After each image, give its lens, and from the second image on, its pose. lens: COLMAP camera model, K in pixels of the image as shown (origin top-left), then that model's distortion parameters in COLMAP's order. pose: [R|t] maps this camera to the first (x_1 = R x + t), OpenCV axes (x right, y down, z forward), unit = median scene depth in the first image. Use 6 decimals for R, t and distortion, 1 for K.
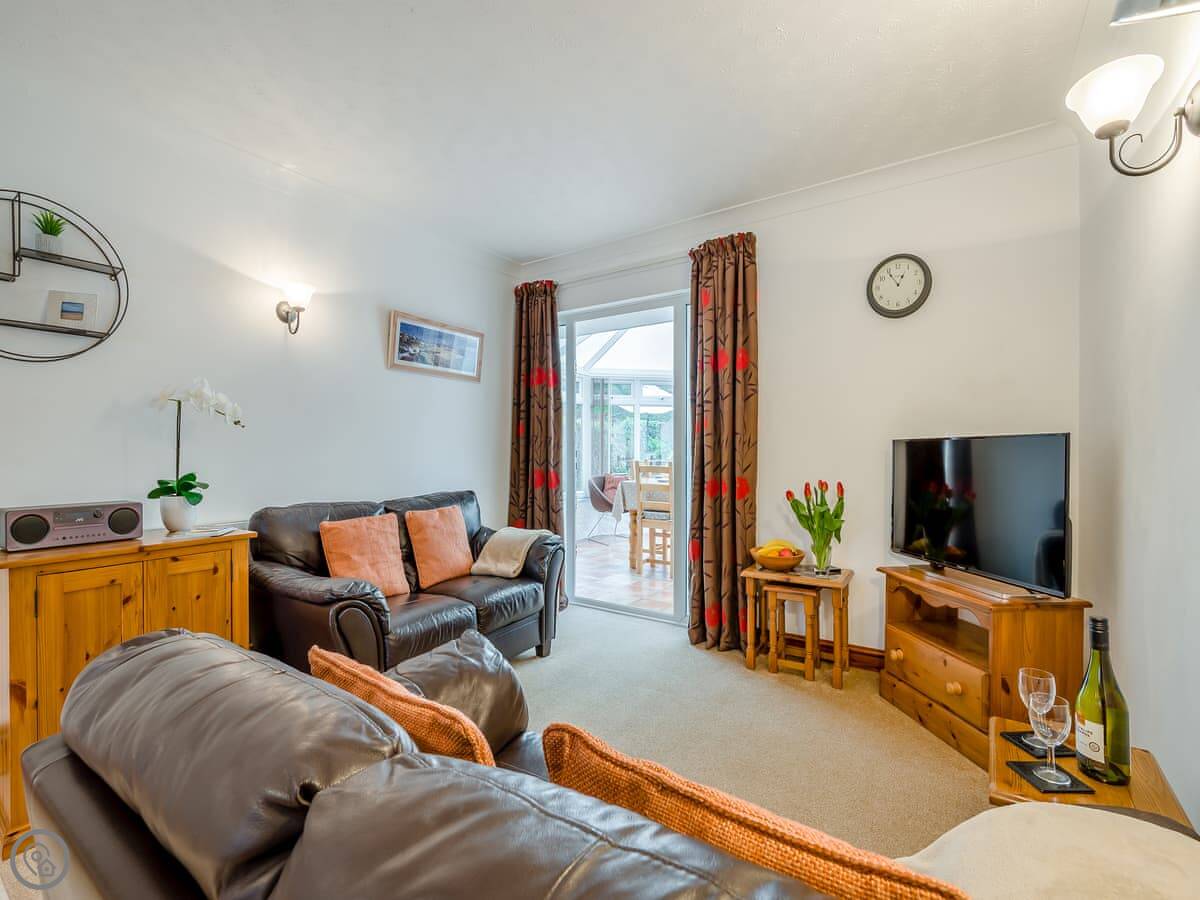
lens RADIAL K [[516.1, 0, 598.9], [0, 516.1, 449.6], [0, 0, 1]] dist [-0.000763, 0.000736]
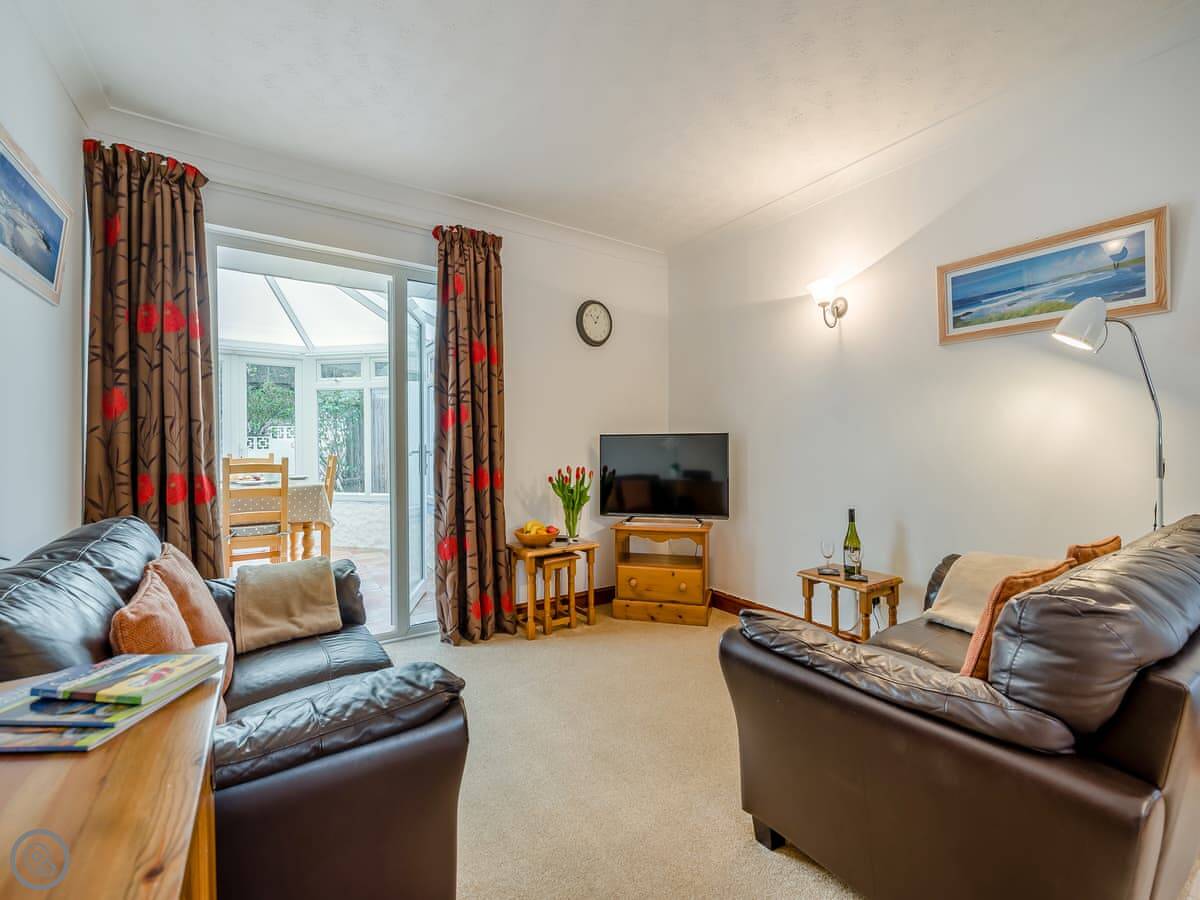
lens RADIAL K [[516.1, 0, 601.3], [0, 516.1, 445.4], [0, 0, 1]] dist [-0.000763, 0.000736]
pose [[0.386772, -0.003106, 0.922170, -0.602639], [0.000320, 0.999995, 0.003235, 0.004784], [-0.922175, -0.000956, 0.386771, 0.395295]]
